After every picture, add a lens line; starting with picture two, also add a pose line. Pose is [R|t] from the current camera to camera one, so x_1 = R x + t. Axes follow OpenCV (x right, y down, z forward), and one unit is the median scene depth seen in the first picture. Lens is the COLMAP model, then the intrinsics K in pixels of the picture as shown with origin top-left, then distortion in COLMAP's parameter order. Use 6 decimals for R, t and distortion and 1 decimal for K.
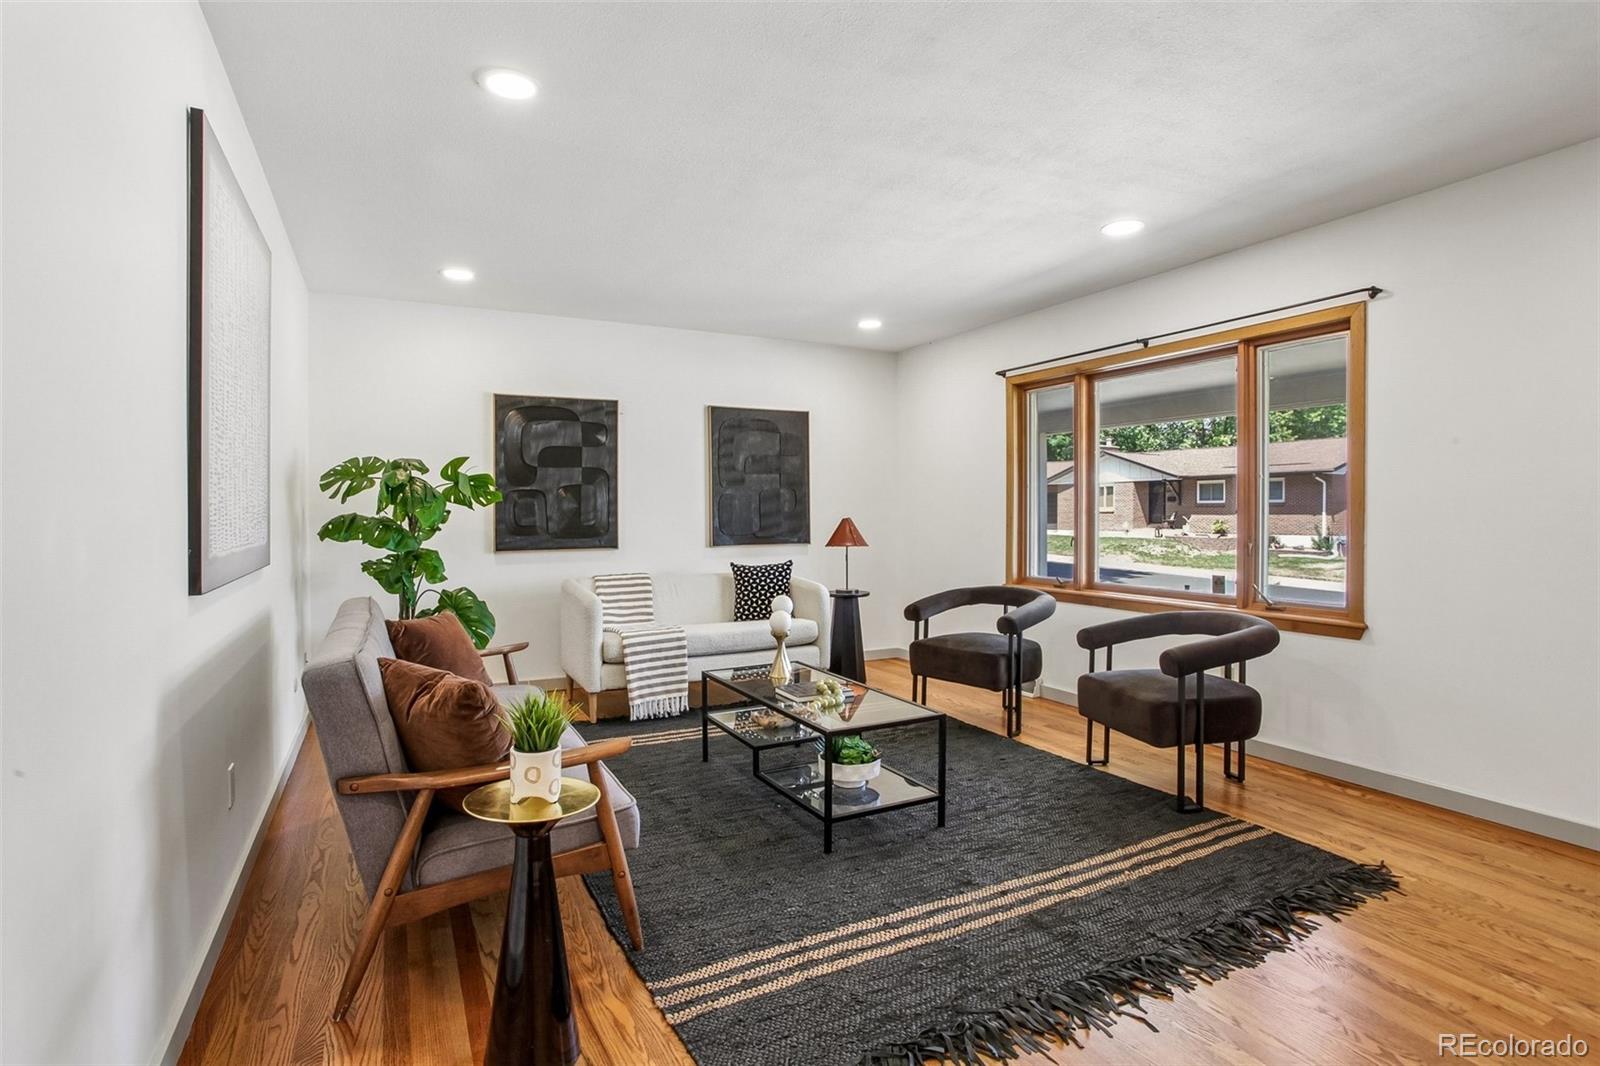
lens RADIAL K [[789.1, 0, 793.0], [0, 789.1, 519.6], [0, 0, 1]] dist [-0.052322, 0.021907]
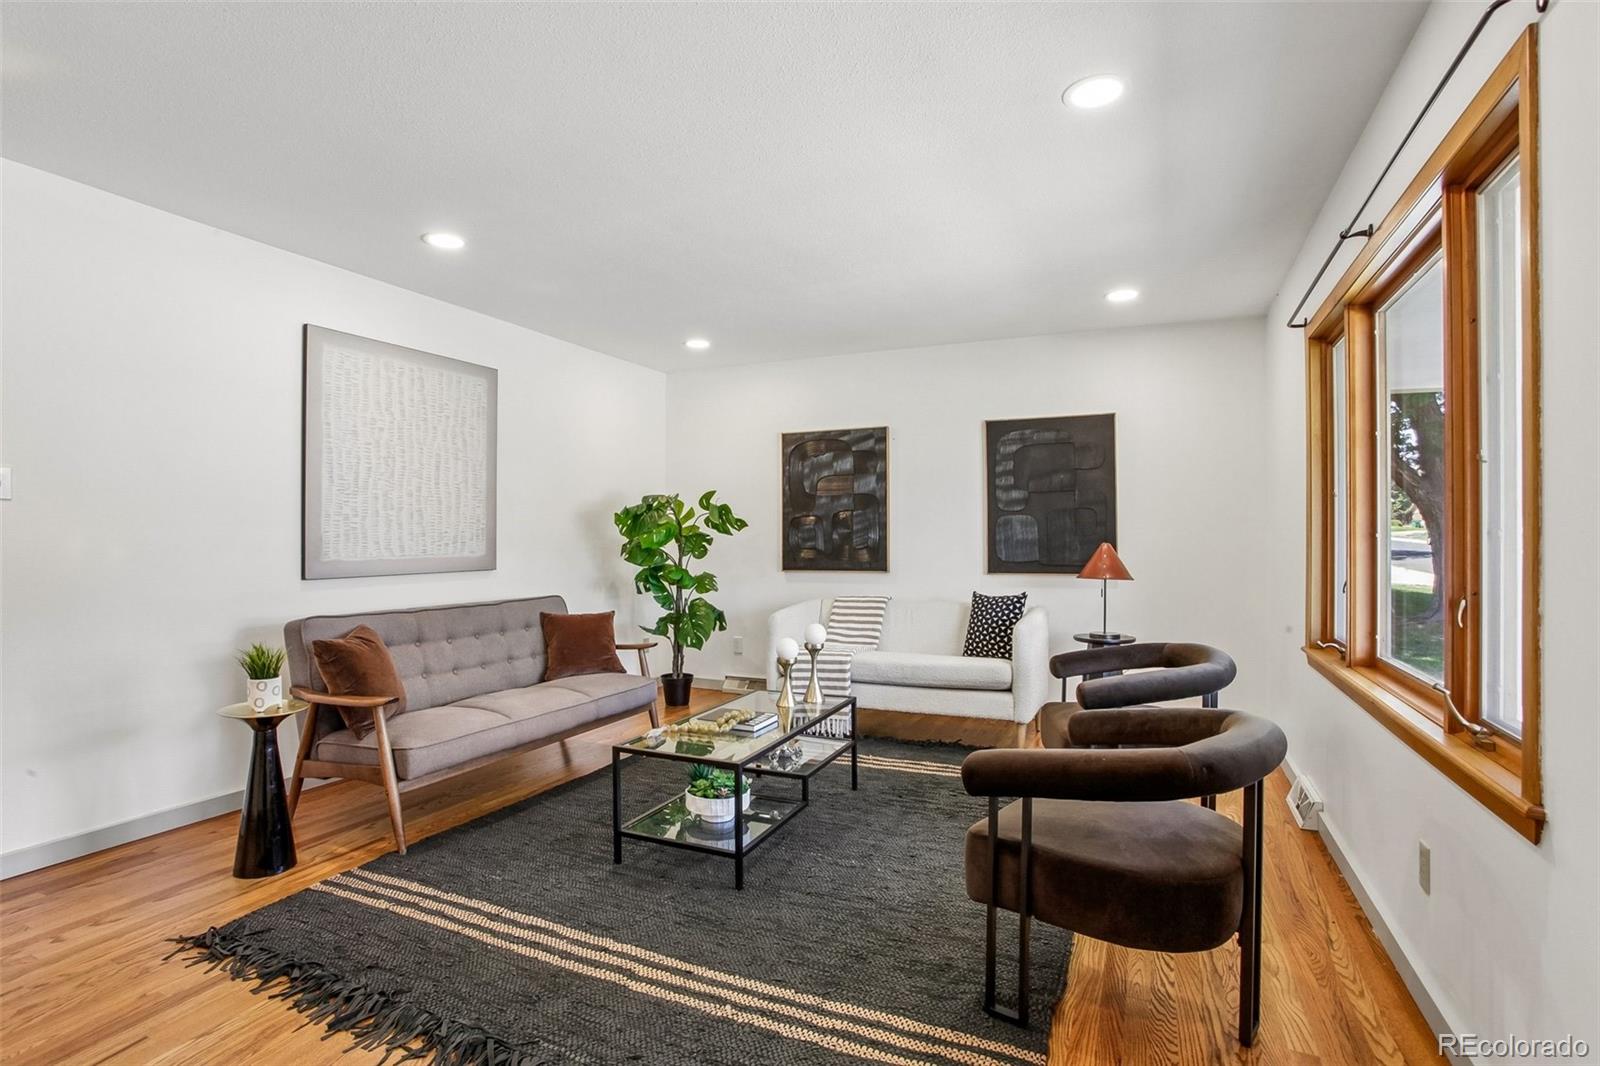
lens RADIAL K [[789.1, 0, 773.5], [0, 789.1, 536.5], [0, 0, 1]] dist [-0.052322, 0.021907]
pose [[0.605562, 0.001162, -0.795797, 0.863777], [-0.008667, 0.999949, -0.005135, -0.004037], [0.795751, 0.010006, 0.605541, 0.460149]]
